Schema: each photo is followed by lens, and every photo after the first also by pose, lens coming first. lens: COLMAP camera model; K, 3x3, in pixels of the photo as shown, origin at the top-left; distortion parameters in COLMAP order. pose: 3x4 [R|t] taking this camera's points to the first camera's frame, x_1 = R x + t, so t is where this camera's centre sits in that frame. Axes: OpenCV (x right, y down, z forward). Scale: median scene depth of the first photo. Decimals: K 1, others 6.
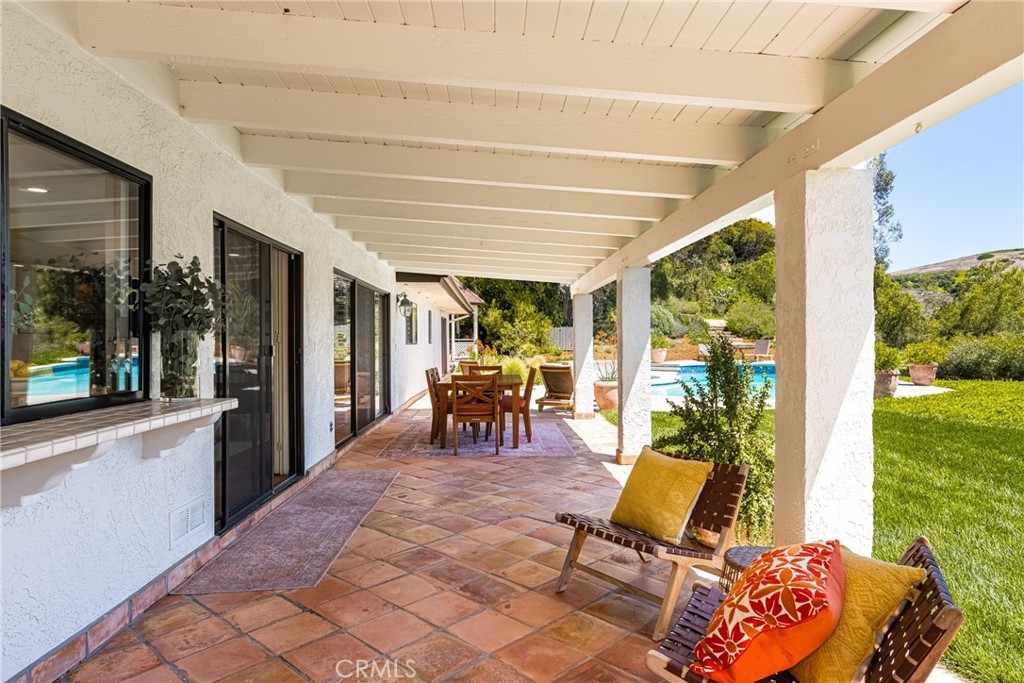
lens RADIAL K [[604.5, 0, 511.7], [0, 604.5, 341.1], [0, 0, 1]] dist [-0.004756, -0.001257]
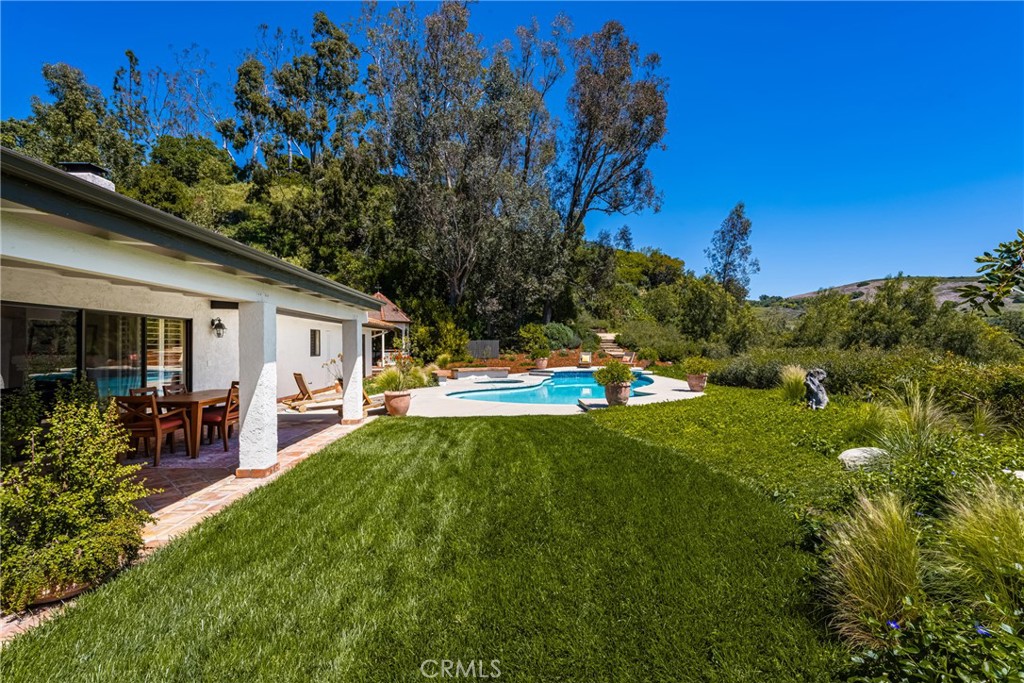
lens RADIAL K [[460.3, 0, 511.6], [0, 460.3, 343.6], [0, 0, 1]] dist [0.000022, -0.000016]
pose [[0.999928, 0.001140, 0.011935, 0.129865], [-0.001033, 0.999959, -0.008974, -0.007036], [-0.011945, 0.008961, 0.999889, 0.026984]]
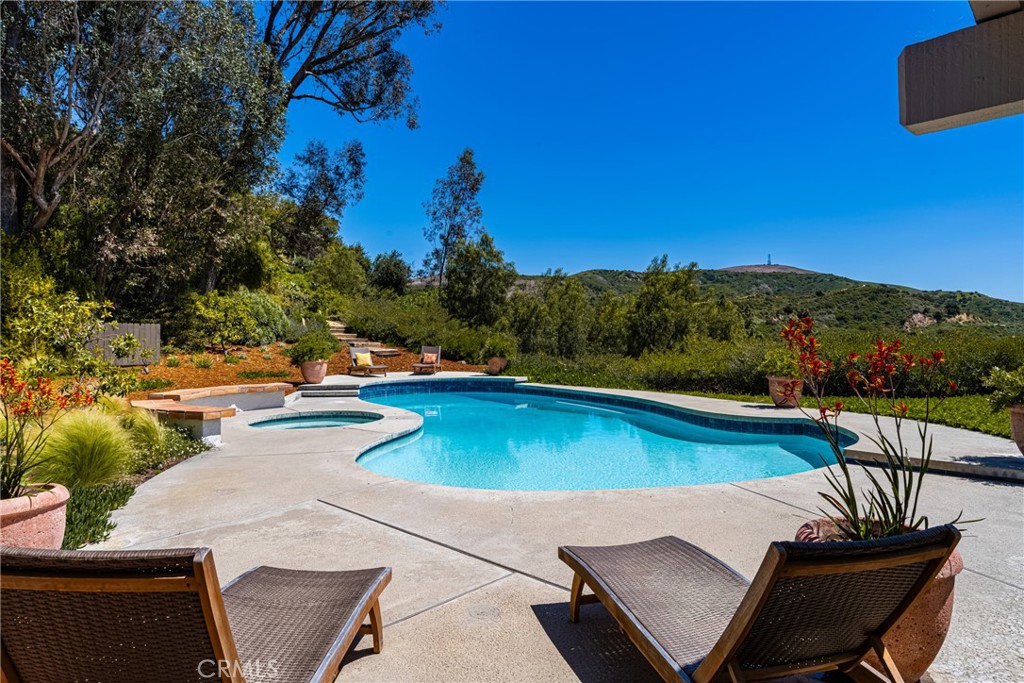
lens RADIAL K [[604.5, 0, 509.7], [0, 604.5, 342.9], [0, 0, 1]] dist [-0.004756, -0.001257]
pose [[0.715608, -0.004162, 0.698490, -0.033073], [0.006570, 0.999978, -0.000773, -0.002135], [-0.698471, 0.005142, 0.715620, 0.326482]]
